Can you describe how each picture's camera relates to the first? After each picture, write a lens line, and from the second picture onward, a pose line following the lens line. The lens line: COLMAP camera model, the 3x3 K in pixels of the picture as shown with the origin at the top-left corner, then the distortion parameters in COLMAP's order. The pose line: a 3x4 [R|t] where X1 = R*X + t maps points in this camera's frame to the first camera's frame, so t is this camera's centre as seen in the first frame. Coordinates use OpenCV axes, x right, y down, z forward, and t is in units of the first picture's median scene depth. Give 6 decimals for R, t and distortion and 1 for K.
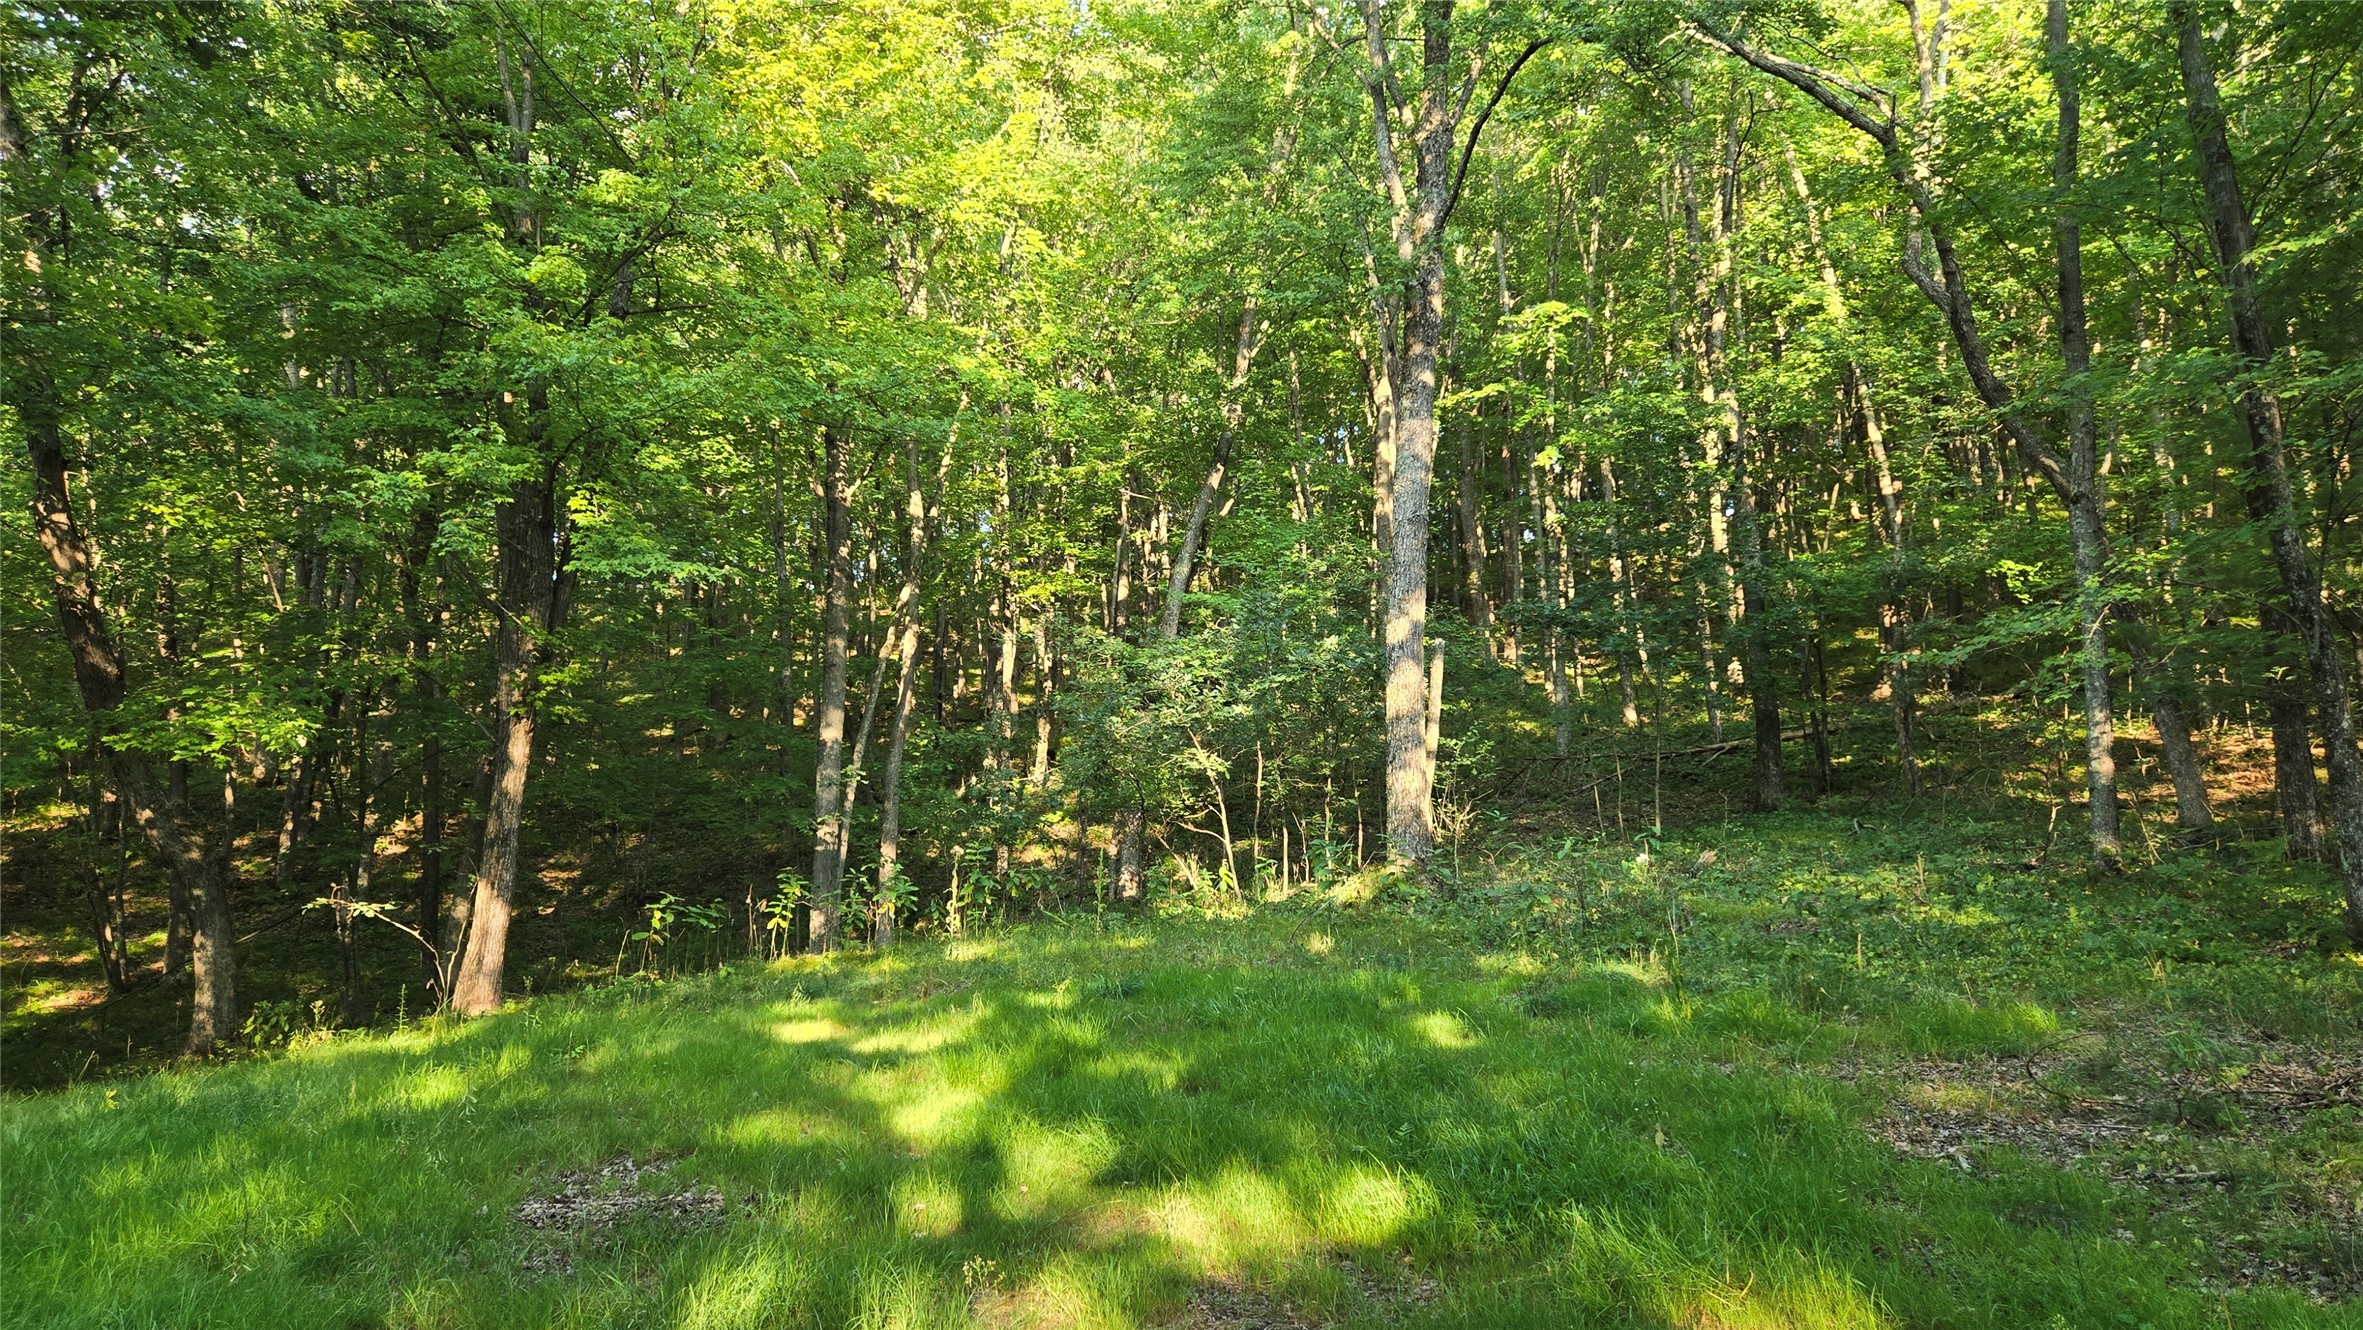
lens RADIAL K [[1583.5, 0, 1184.9], [0, 1583.5, 648.1], [0, 0, 1]] dist [0.068857, -0.051469]
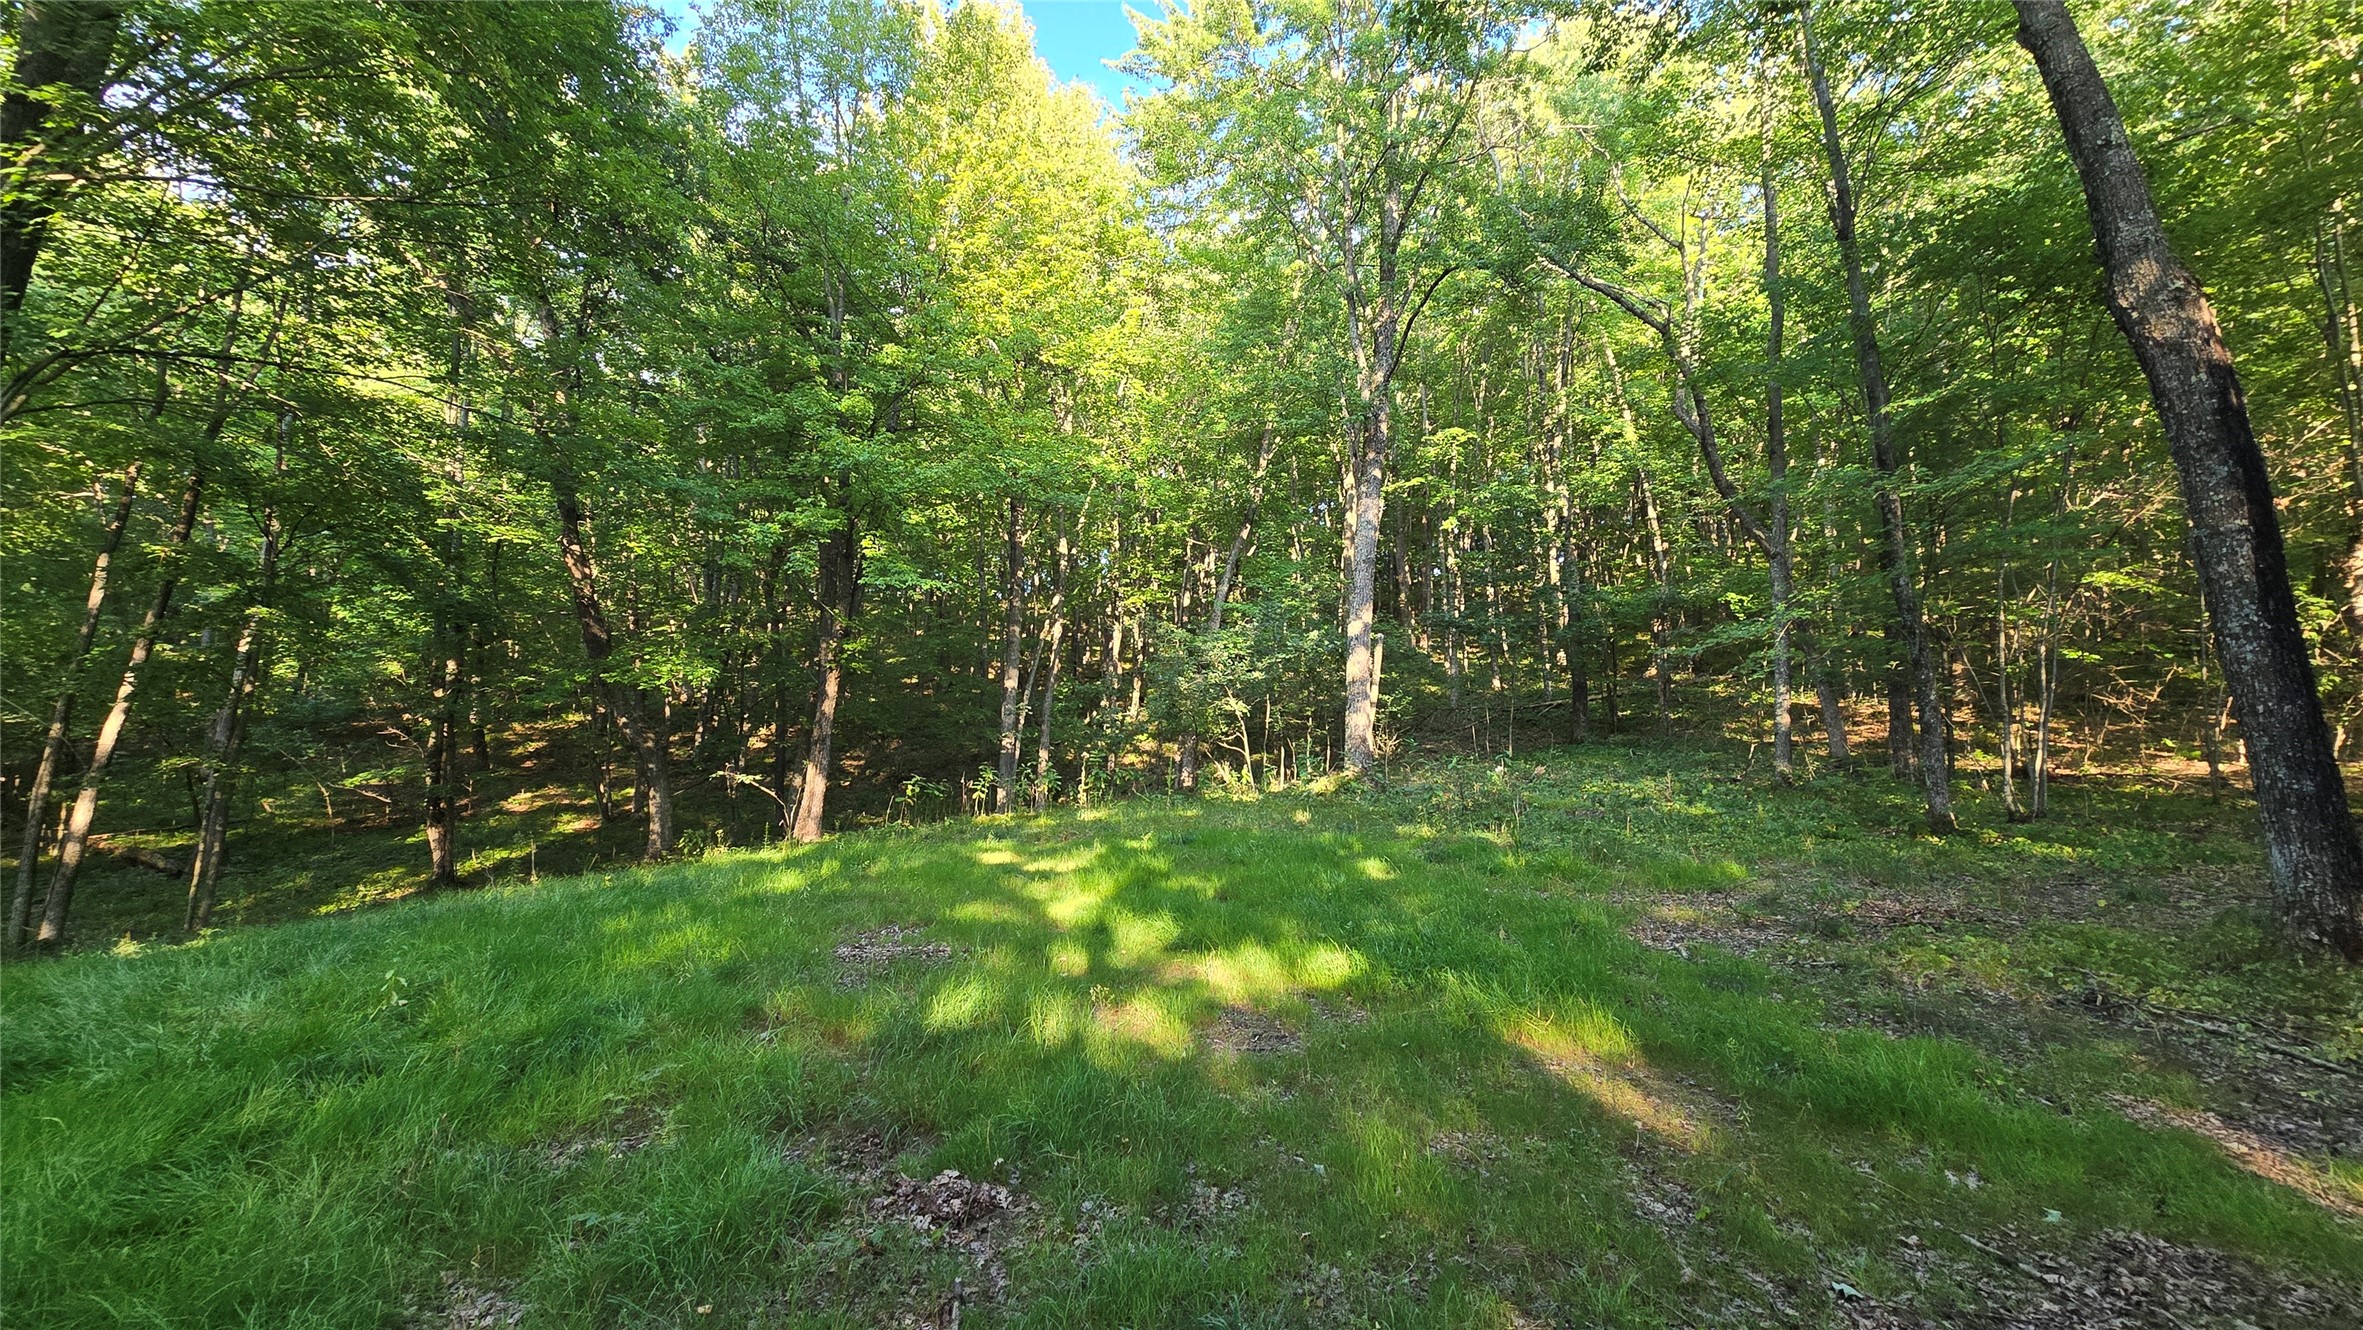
lens RADIAL K [[964.2, 0, 1181.2], [0, 964.2, 669.8], [0, 0, 1]] dist [-0.002211, 0.001122]
pose [[0.998807, 0.021917, -0.043628, -0.000475], [-0.020386, 0.999171, 0.035236, 0.000251], [0.044364, -0.034304, 0.998426, -0.004419]]
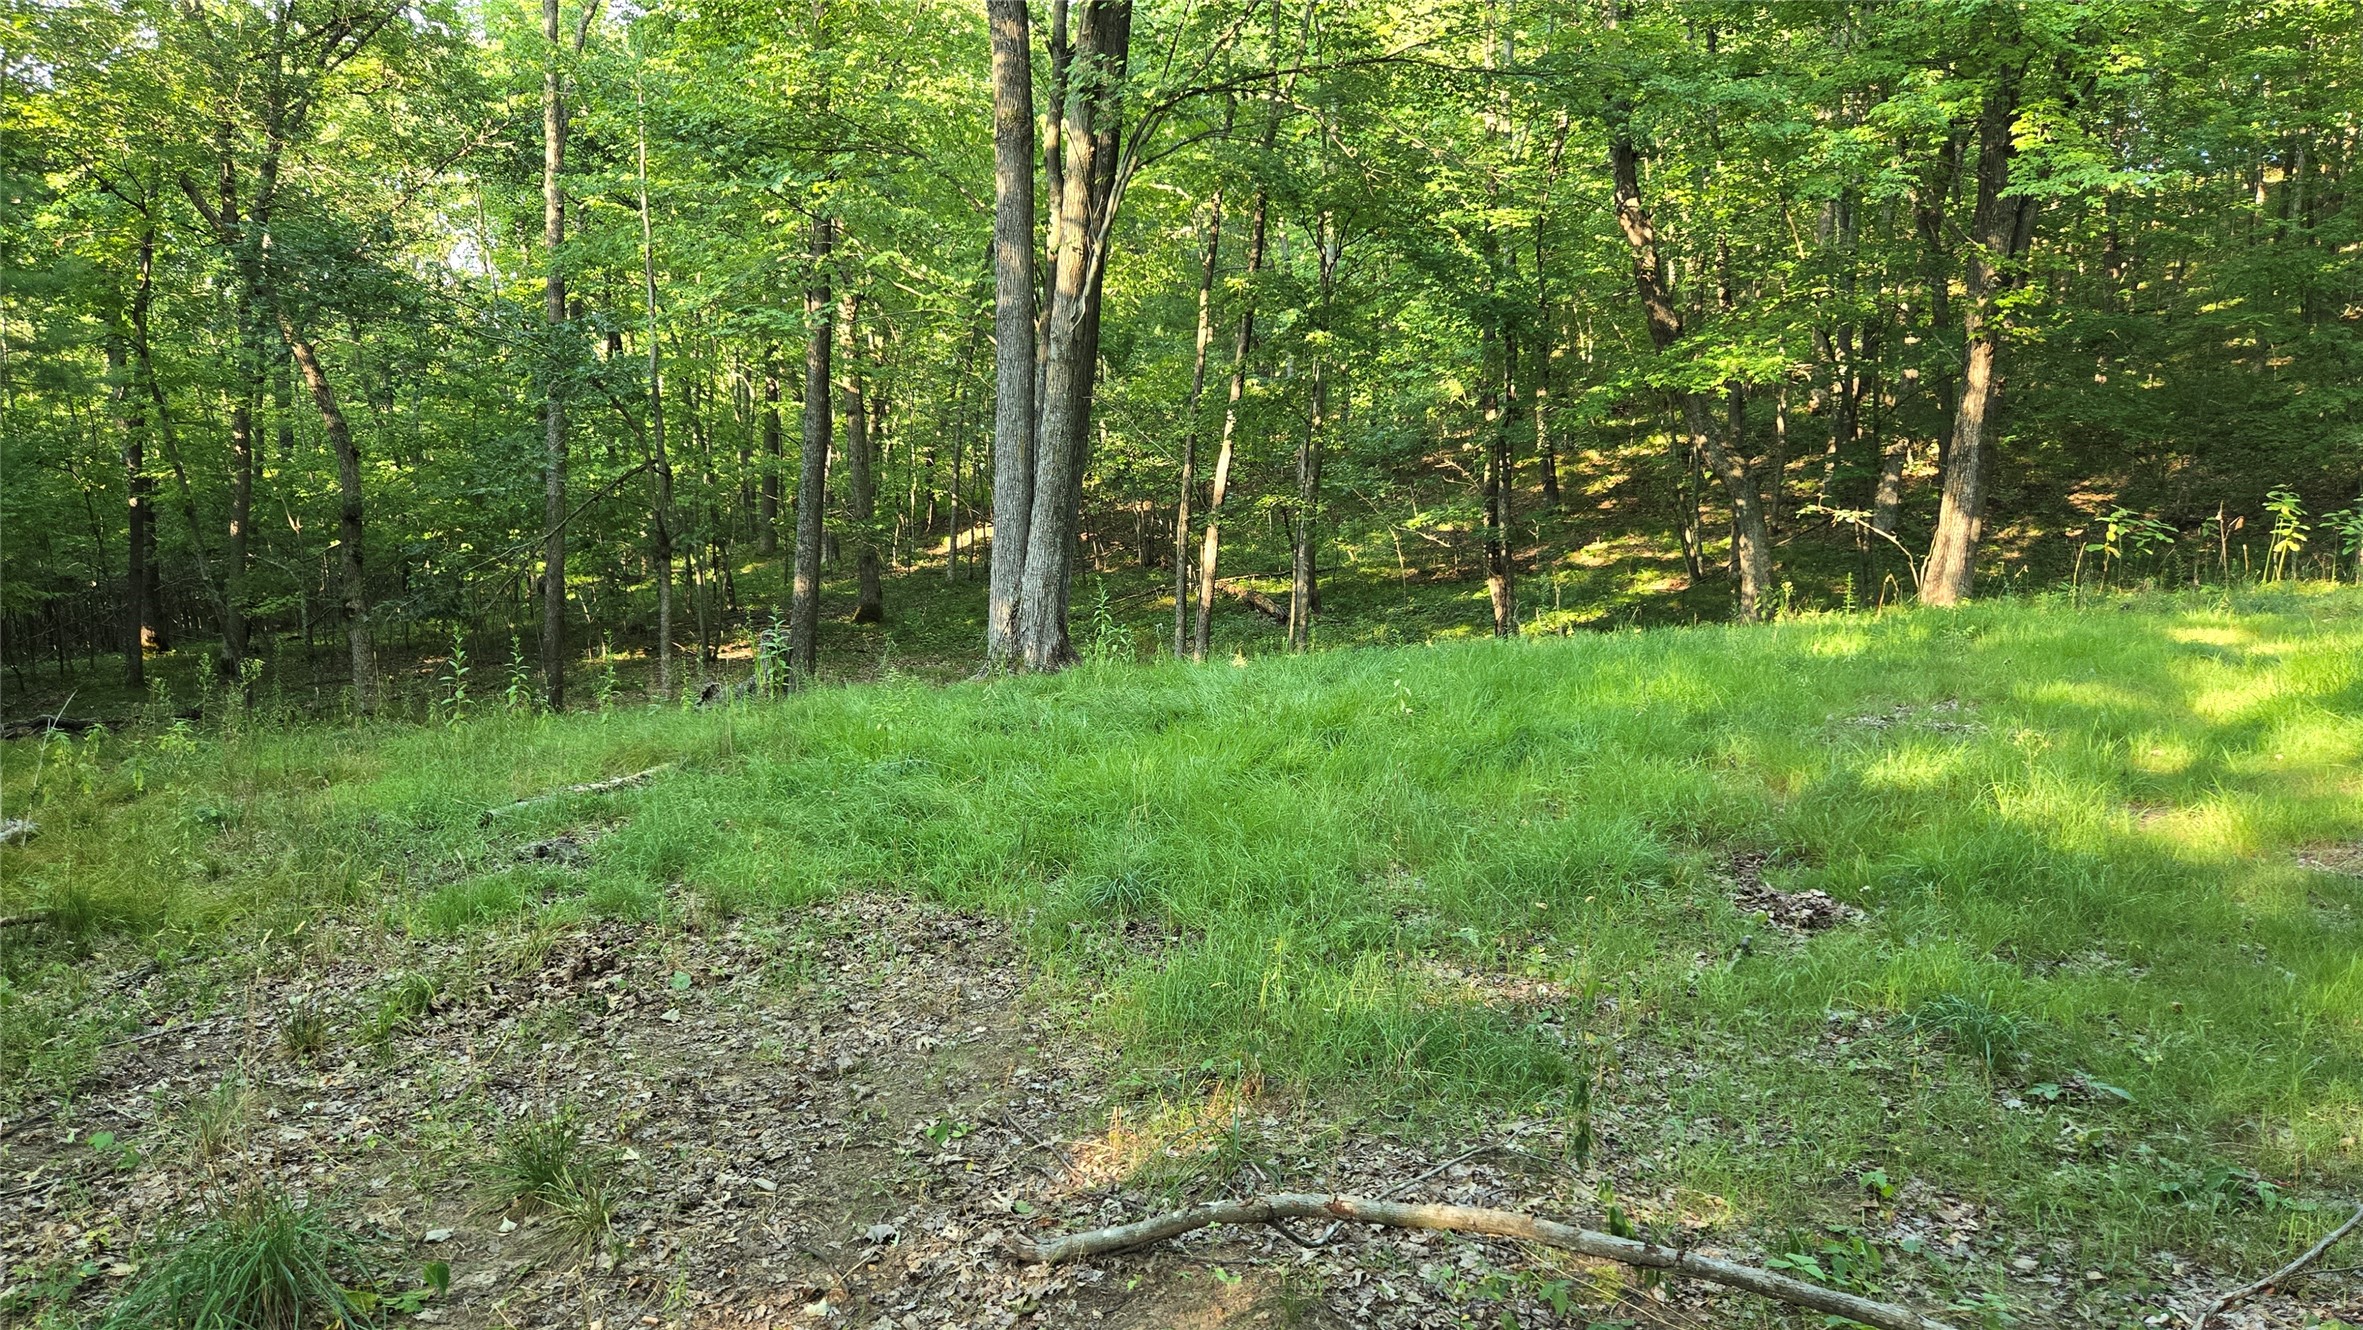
lens RADIAL K [[1583.5, 0, 1231.6], [0, 1583.5, 657.0], [0, 0, 1]] dist [0.068857, -0.051469]
pose [[0.636081, 0.088905, -0.766483, 0.081761], [0.093699, 0.977090, 0.191091, -0.001897], [0.765912, -0.193369, 0.613178, -0.062003]]
